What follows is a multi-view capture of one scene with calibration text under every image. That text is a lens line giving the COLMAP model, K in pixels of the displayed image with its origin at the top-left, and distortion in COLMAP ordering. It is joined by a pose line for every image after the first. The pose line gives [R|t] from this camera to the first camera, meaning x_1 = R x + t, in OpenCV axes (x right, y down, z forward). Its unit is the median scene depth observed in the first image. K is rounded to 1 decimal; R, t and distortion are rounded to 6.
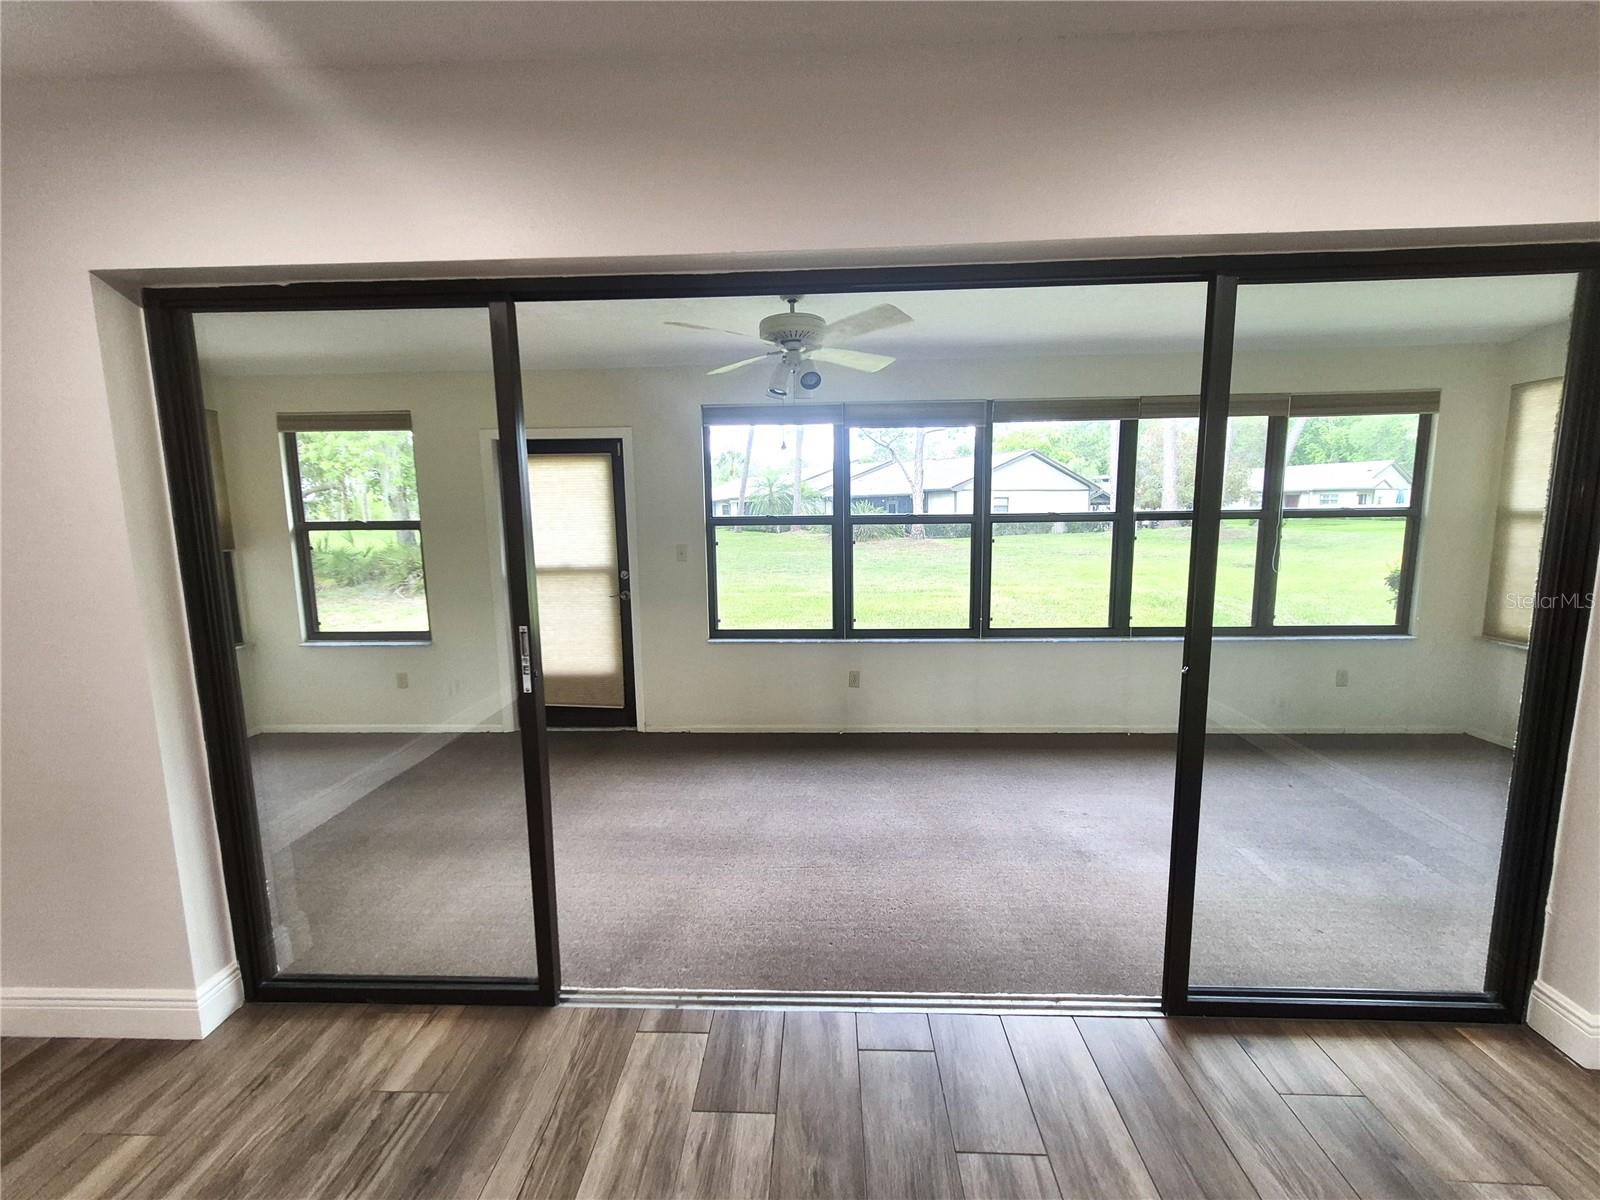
lens RADIAL K [[628.0, 0, 792.9], [0, 628.0, 596.4], [0, 0, 1]] dist [0.008749, -0.000766]
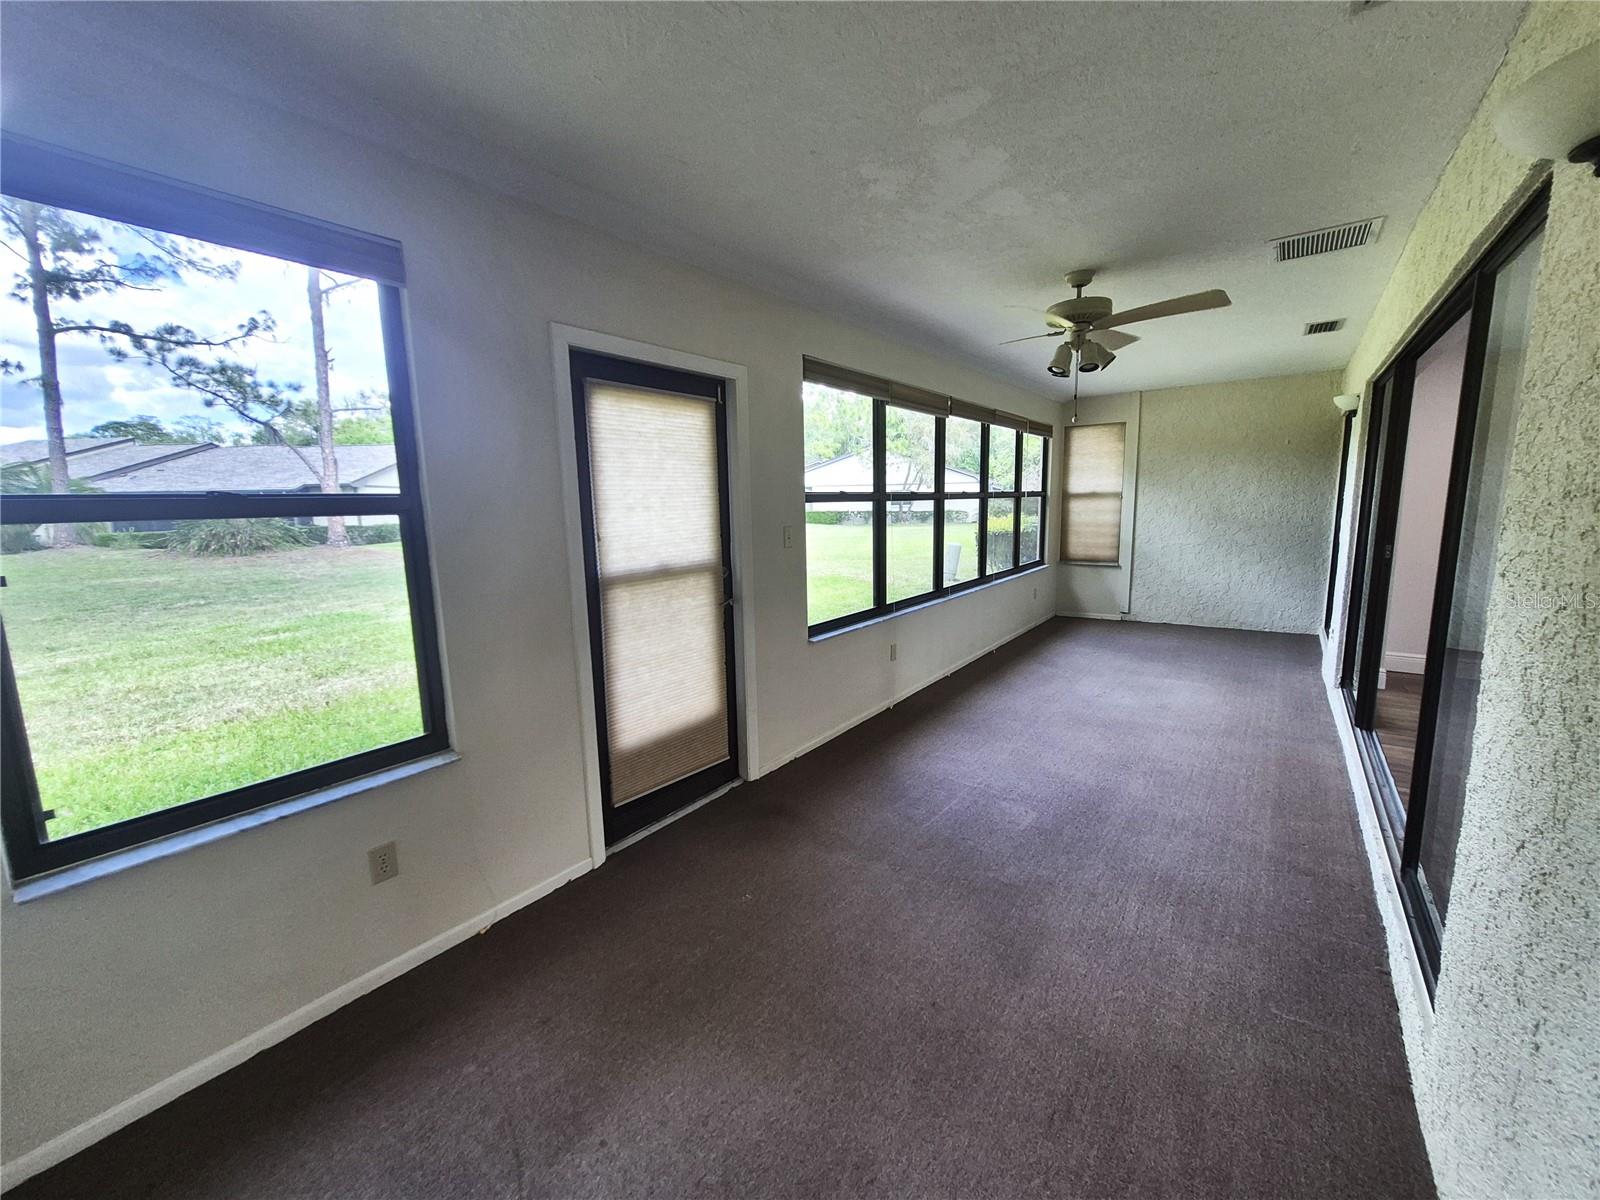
lens RADIAL K [[628.0, 0, 801.3], [0, 628.0, 593.9], [0, 0, 1]] dist [0.008749, -0.000766]
pose [[0.581608, -0.118952, 0.804725, -0.789354], [0.121193, 0.990881, 0.058877, -0.041313], [-0.804391, 0.063284, 0.590721, 0.505892]]
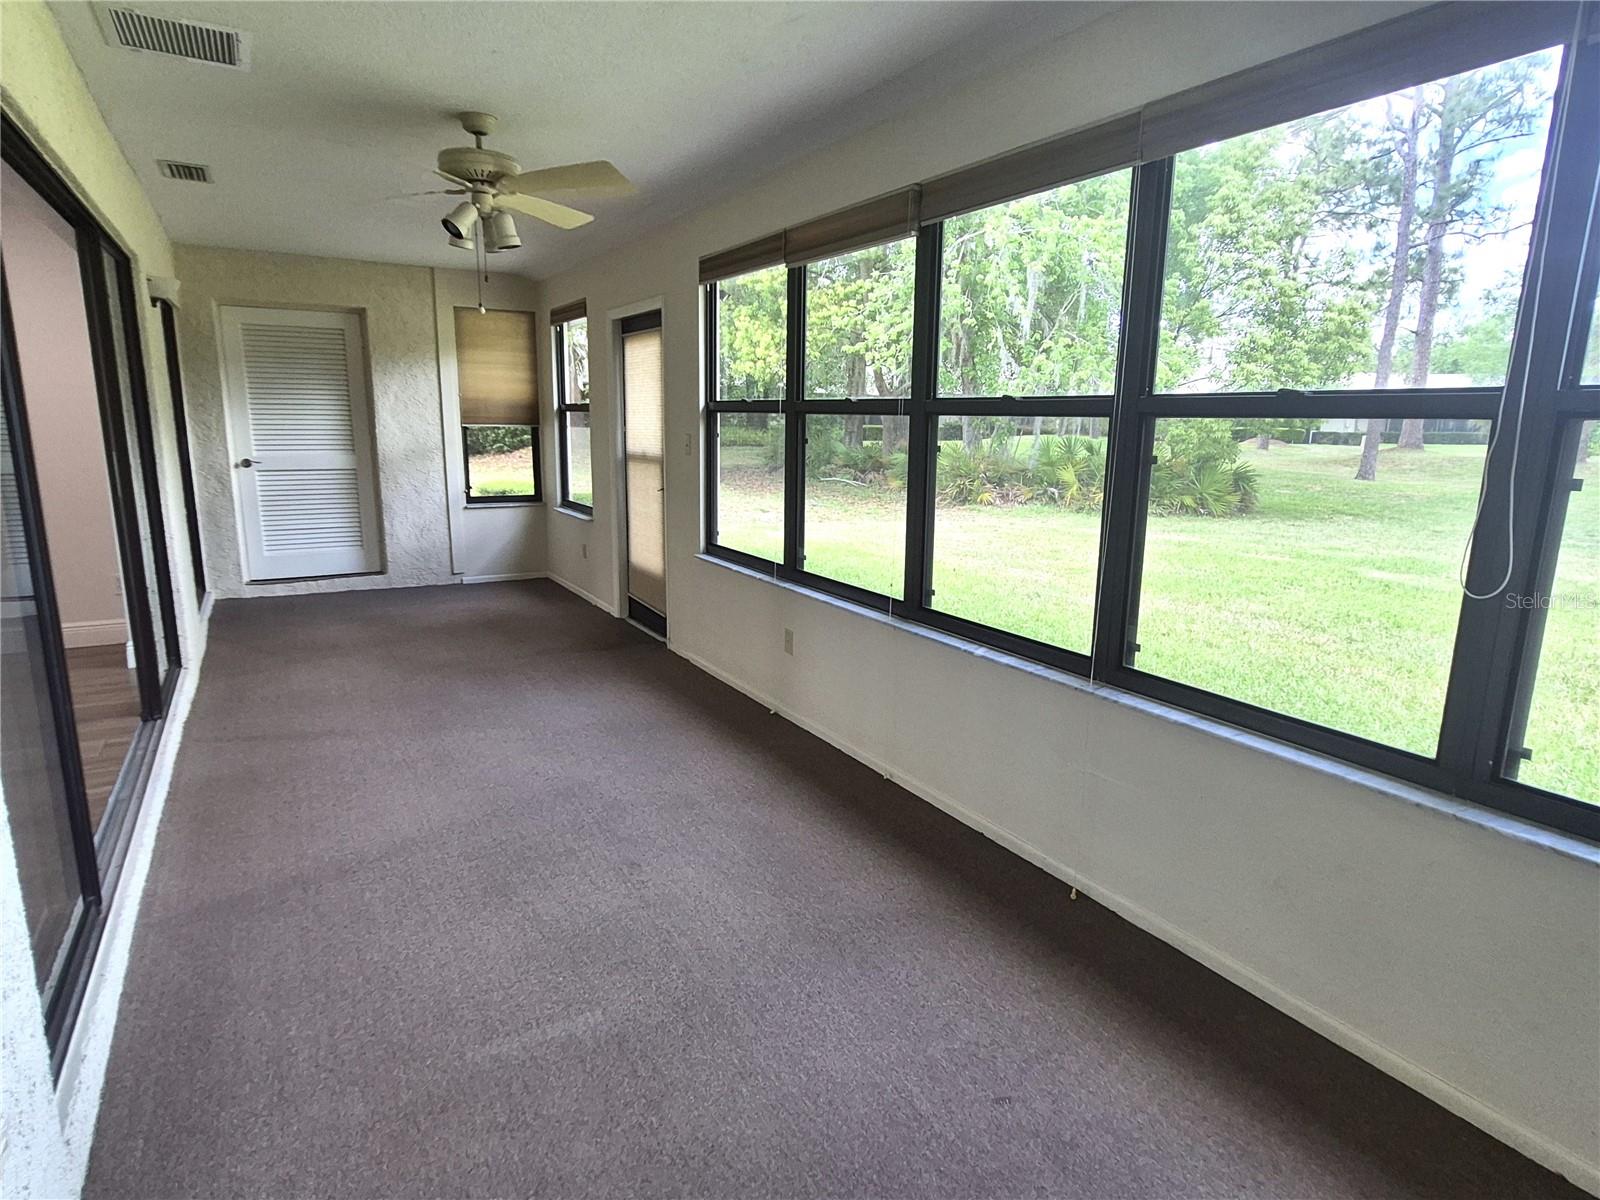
lens RADIAL K [[892.1, 0, 796.6], [0, 892.1, 604.3], [0, 0, 1]] dist [-0.002204, -0.001716]
pose [[0.531027, 0.195041, -0.824603, 0.897974], [-0.129678, 0.980391, 0.148379, -0.054522], [0.837374, 0.028139, 0.545906, 0.471630]]
